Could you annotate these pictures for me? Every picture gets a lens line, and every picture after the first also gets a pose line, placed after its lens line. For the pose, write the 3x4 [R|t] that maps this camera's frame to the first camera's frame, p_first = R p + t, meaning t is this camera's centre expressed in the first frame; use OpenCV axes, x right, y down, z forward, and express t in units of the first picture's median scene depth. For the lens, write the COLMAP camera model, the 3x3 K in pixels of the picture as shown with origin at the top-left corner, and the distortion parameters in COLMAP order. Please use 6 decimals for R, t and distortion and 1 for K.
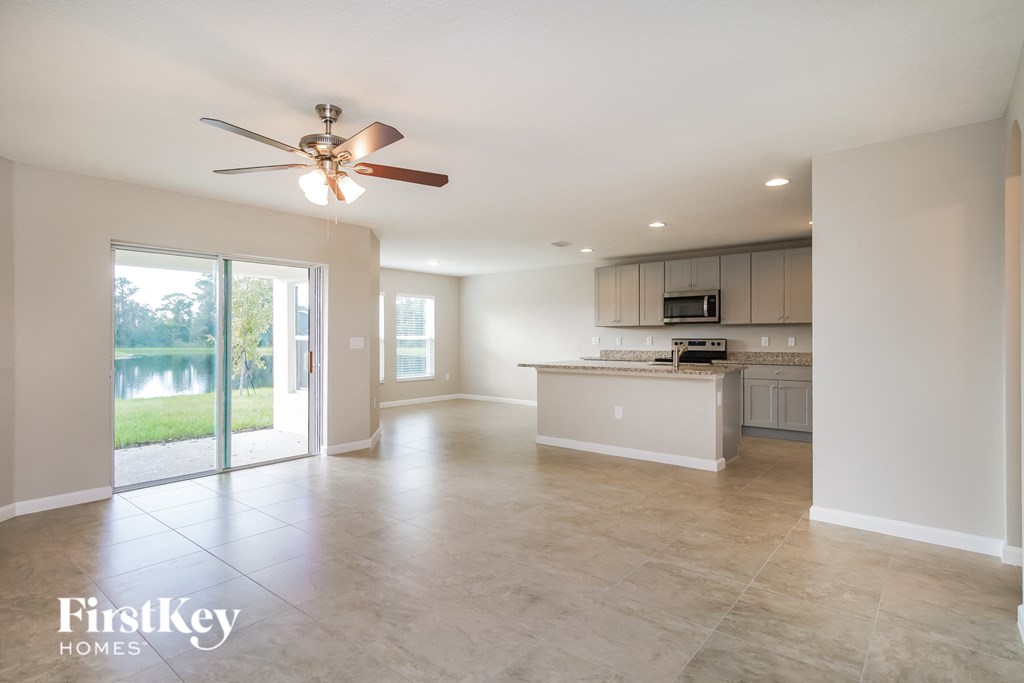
lens RADIAL K [[526.6, 0, 508.8], [0, 526.6, 340.2], [0, 0, 1]] dist [0.002093, 0.000288]
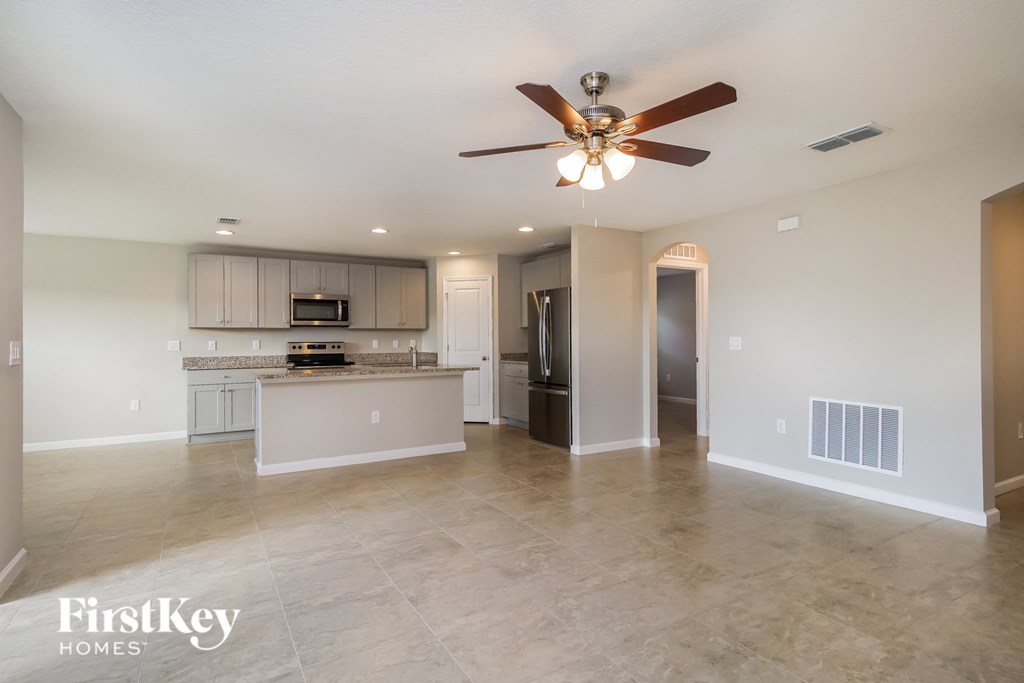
lens RADIAL K [[526.6, 0, 508.8], [0, 526.6, 340.2], [0, 0, 1]] dist [0.002093, 0.000288]
pose [[0.333563, -0.000584, 0.942728, -0.490328], [0.009499, 0.999951, -0.002742, -0.000047], [-0.942680, 0.009869, 0.333552, 0.340203]]
